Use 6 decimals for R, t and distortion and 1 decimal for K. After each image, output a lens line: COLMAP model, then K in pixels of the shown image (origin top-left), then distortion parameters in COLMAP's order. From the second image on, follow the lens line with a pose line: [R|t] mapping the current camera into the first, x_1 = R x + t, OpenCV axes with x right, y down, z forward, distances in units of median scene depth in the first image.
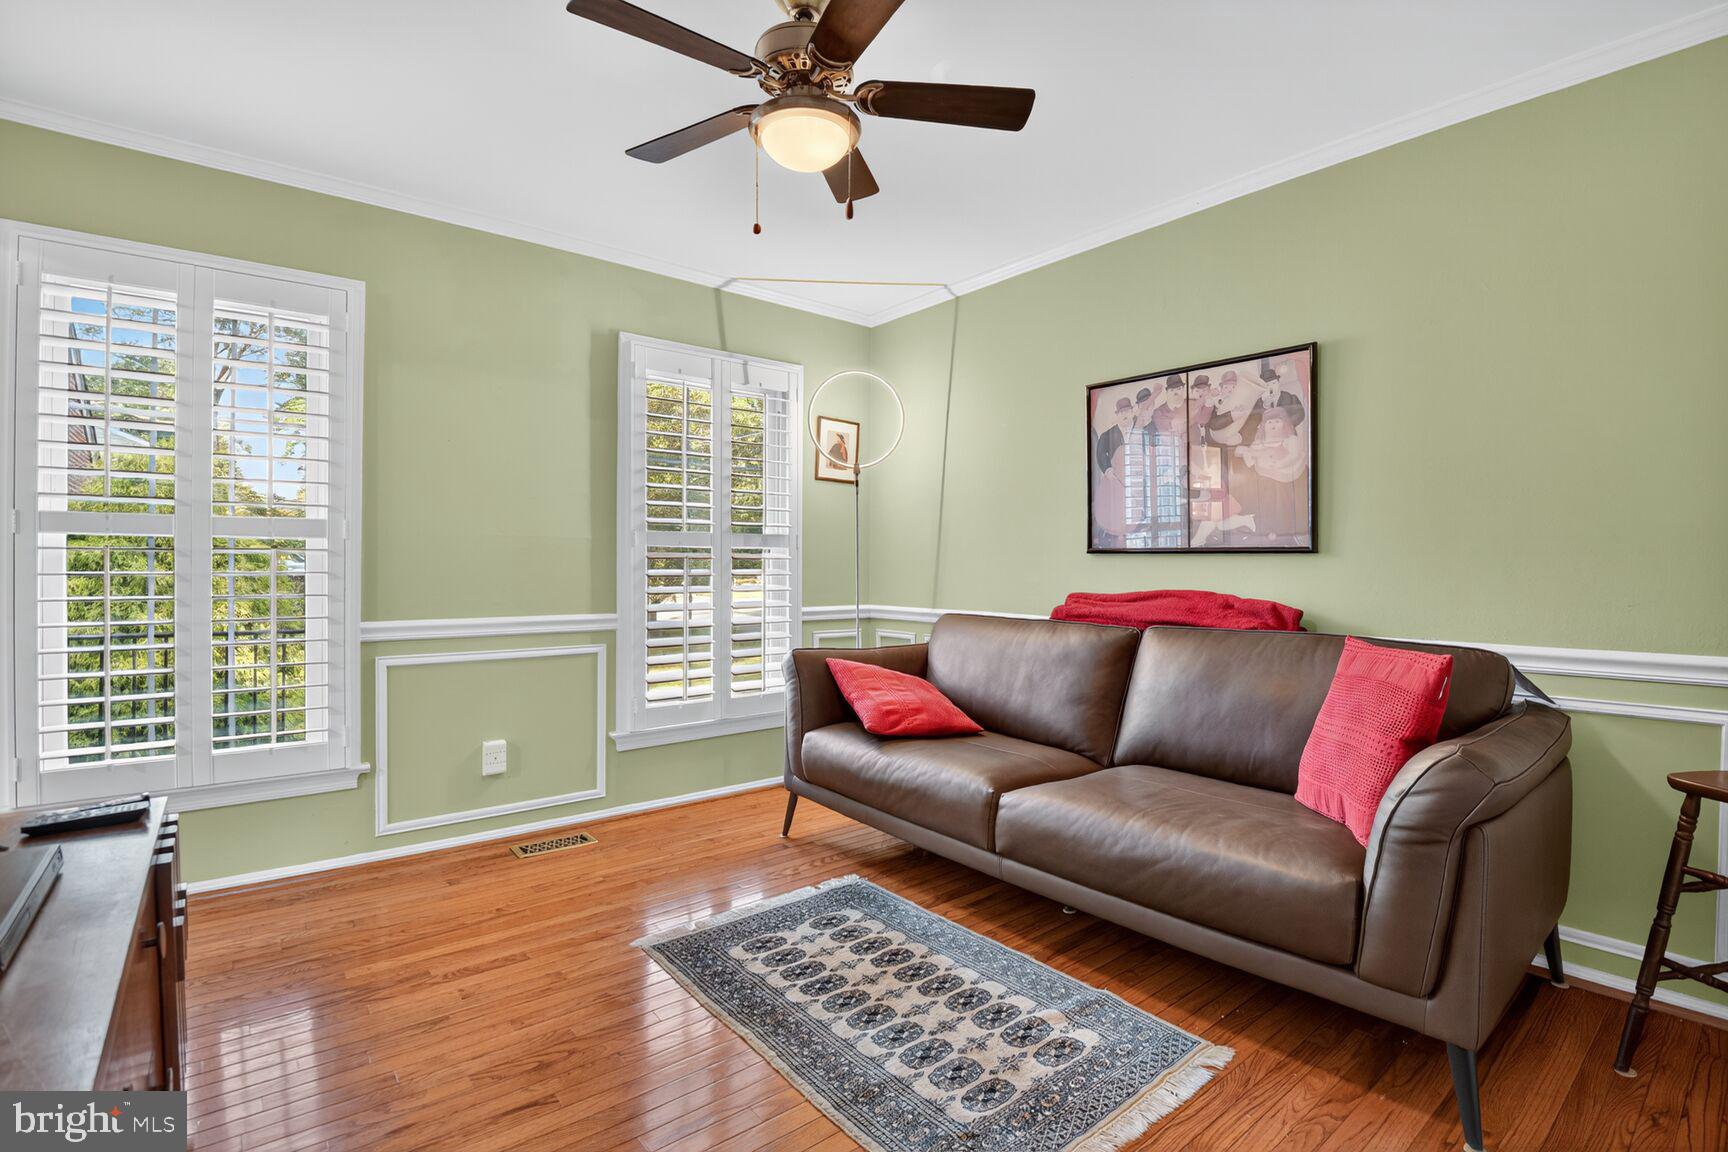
lens RADIAL K [[796.0, 0, 863.4], [0, 796.0, 566.9], [0, 0, 1]] dist [-0.003266, -0.019581]
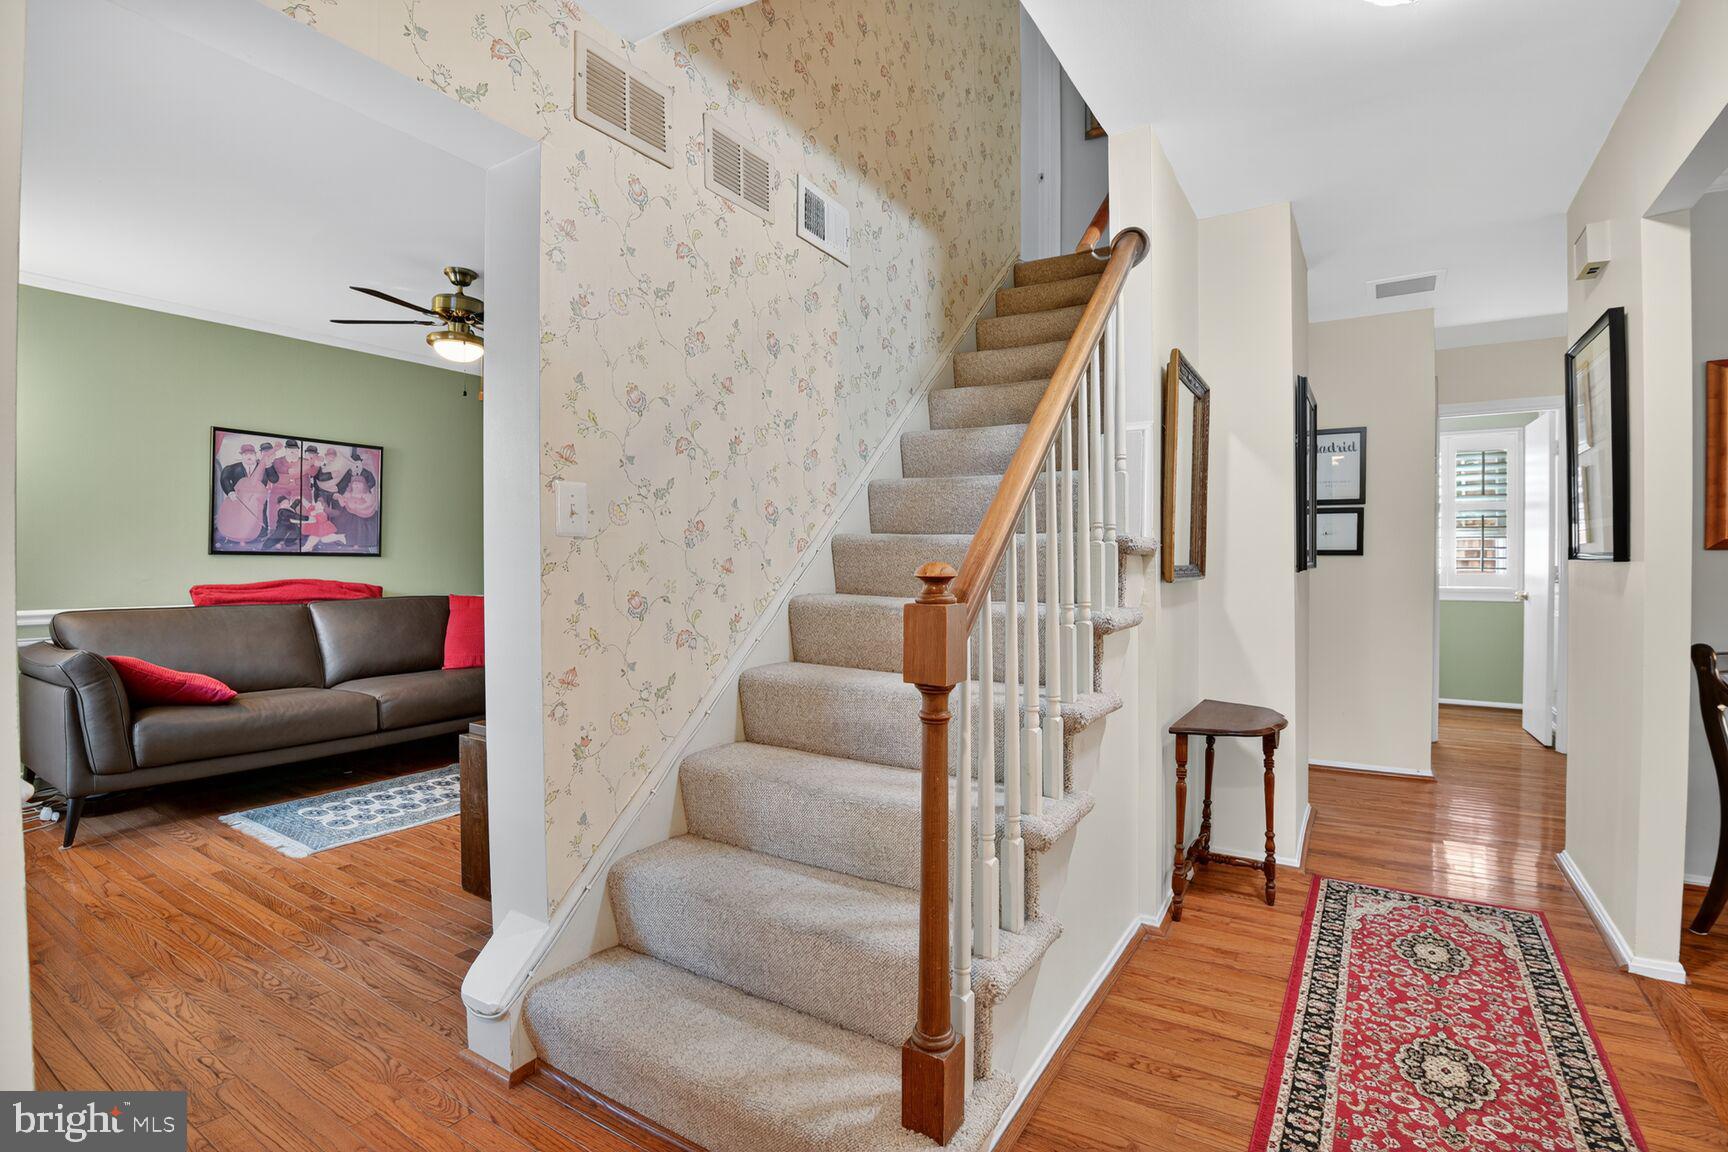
lens RADIAL K [[811.5, 0, 871.4], [0, 811.5, 541.3], [0, 0, 1]] dist [-0.002558, -0.020278]
pose [[-0.305749, 0.019585, 0.951911, -1.495786], [-0.002420, 0.999769, -0.021347, -0.014520], [-0.952109, -0.008831, -0.305631, 0.421620]]
